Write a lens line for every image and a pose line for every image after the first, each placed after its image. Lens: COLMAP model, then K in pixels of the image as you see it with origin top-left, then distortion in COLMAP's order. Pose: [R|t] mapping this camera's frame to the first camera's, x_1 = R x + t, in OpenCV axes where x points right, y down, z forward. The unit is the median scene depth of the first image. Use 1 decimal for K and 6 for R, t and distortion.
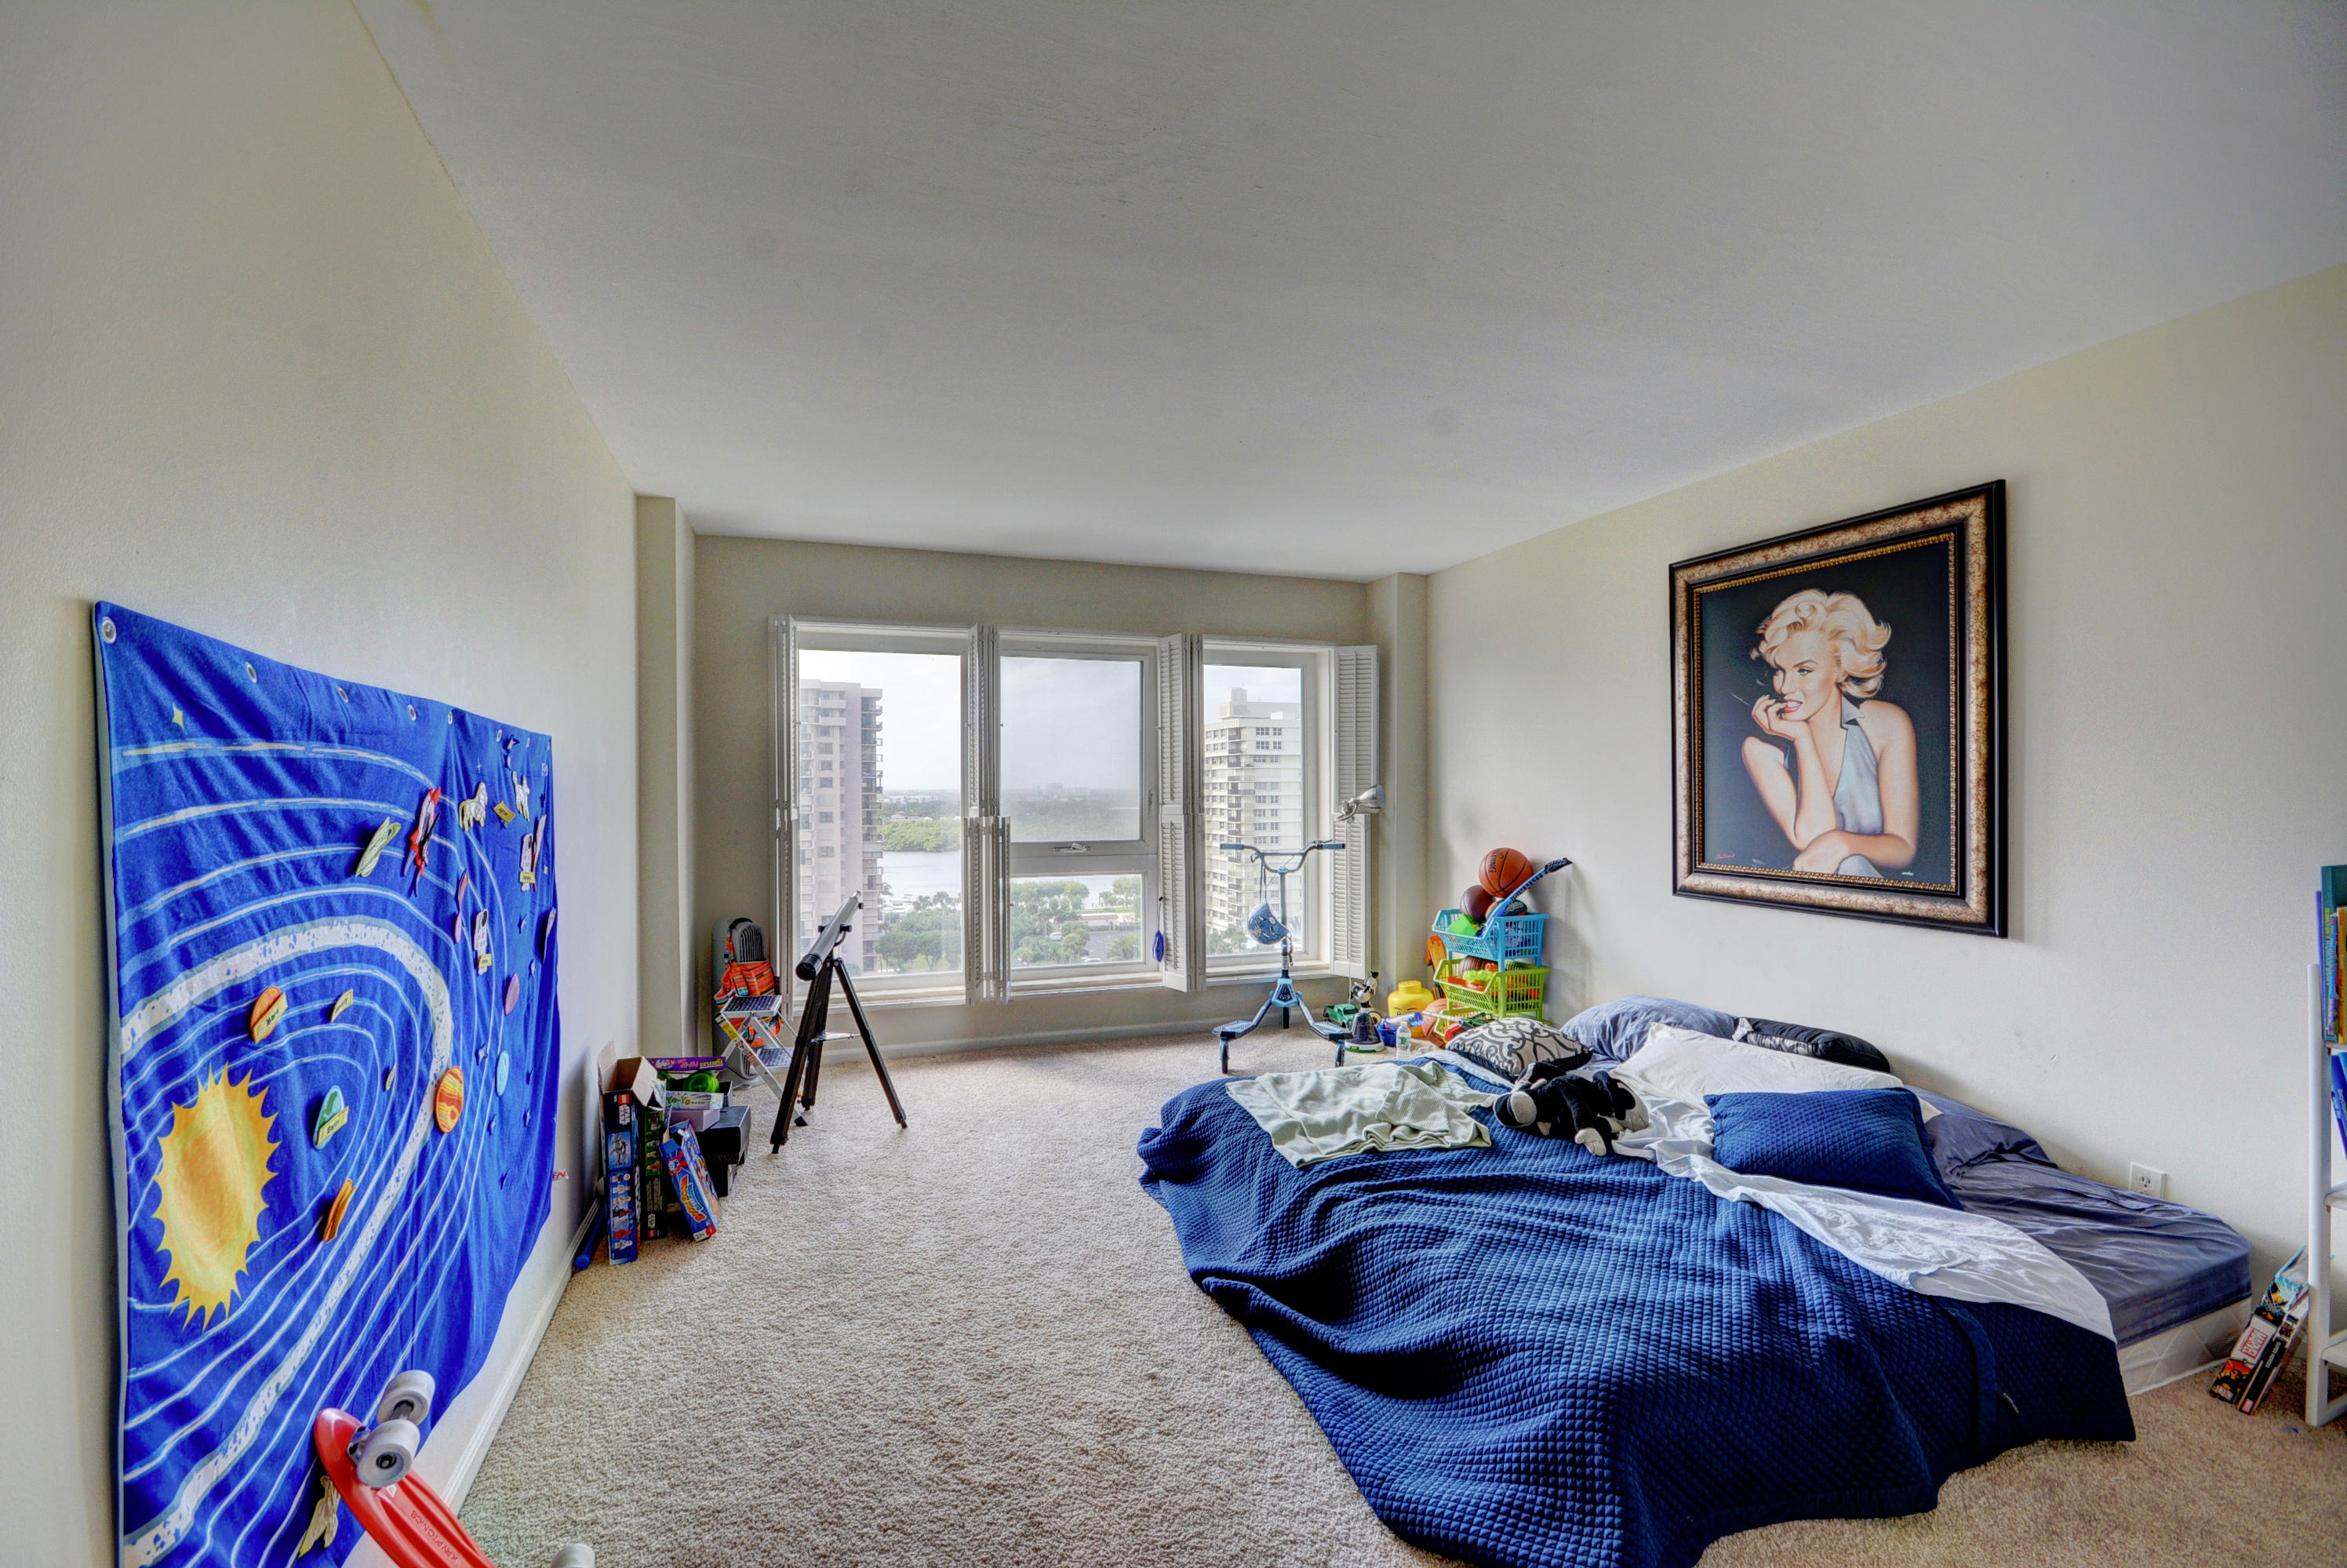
lens RADIAL K [[1027.2, 0, 1166.4], [0, 1027.2, 789.4], [0, 0, 1]] dist [0.006345, -0.009079]
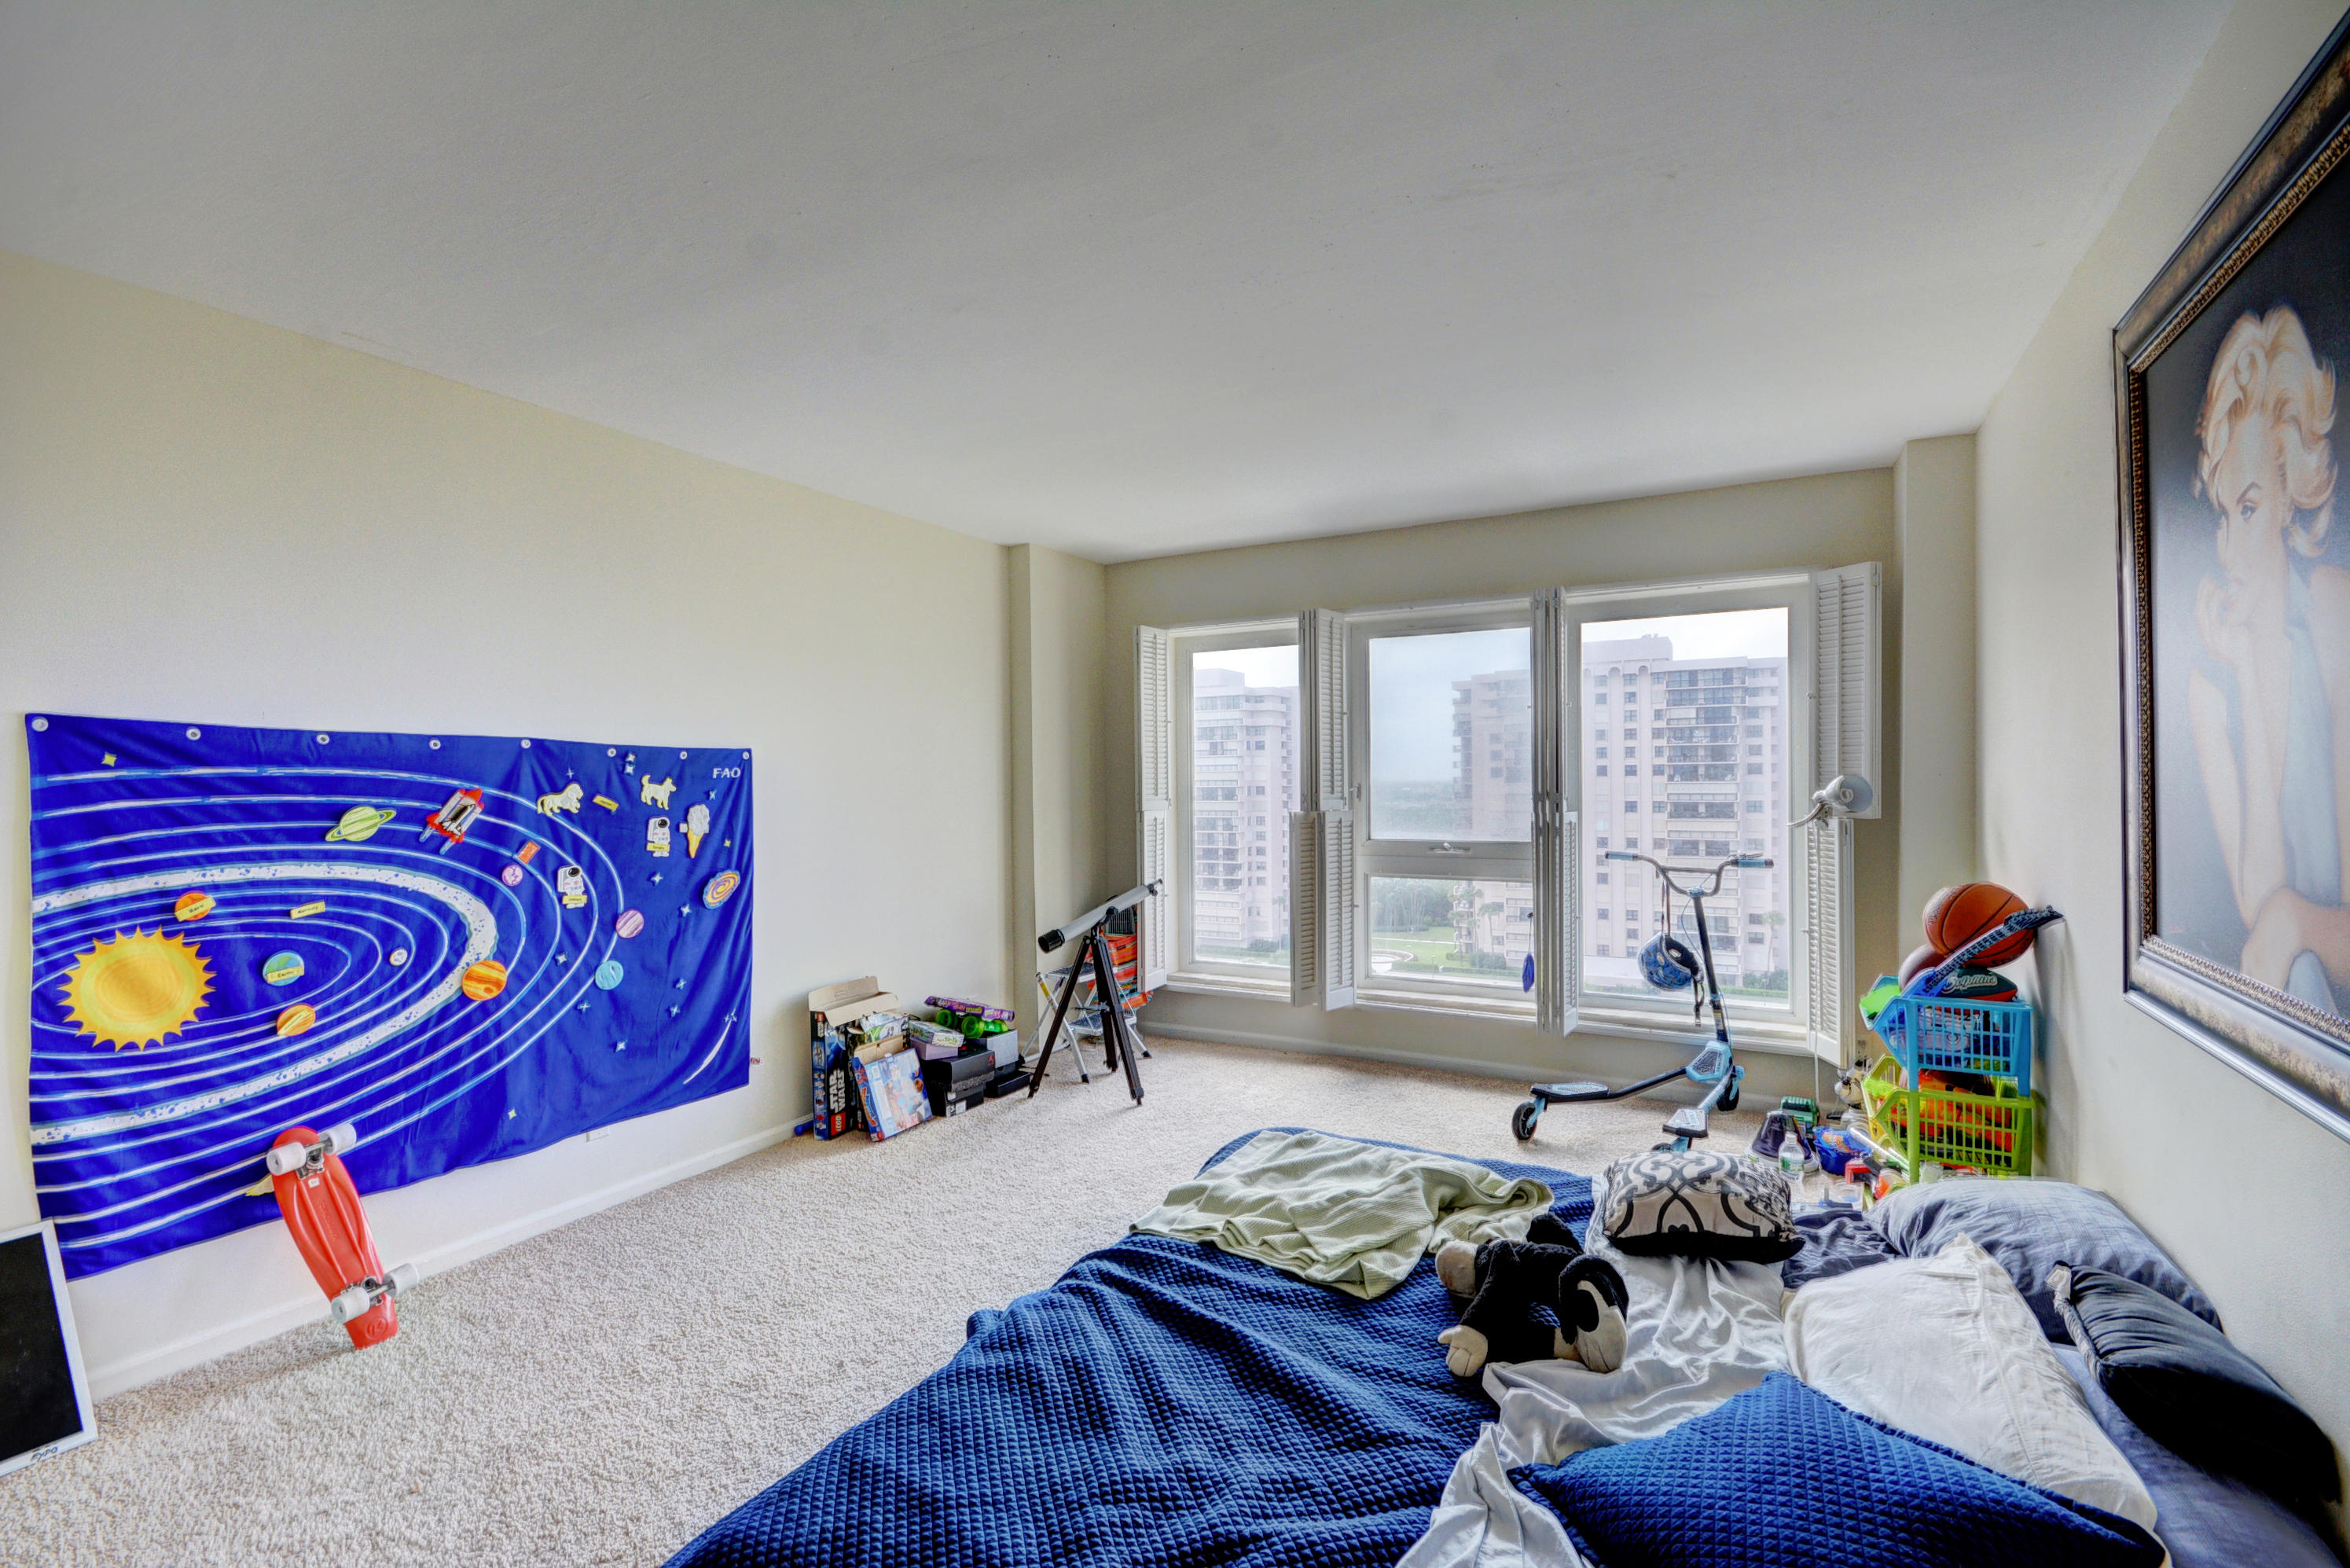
lens RADIAL K [[1035.8, 0, 1207.3], [0, 1035.8, 784.8], [0, 0, 1]] dist [0.010451, -0.008537]
pose [[0.666776, 0.001415, -0.745257, 0.417430], [0.004860, 0.999969, 0.006246, -0.003490], [0.745242, -0.007787, 0.666748, 0.247549]]
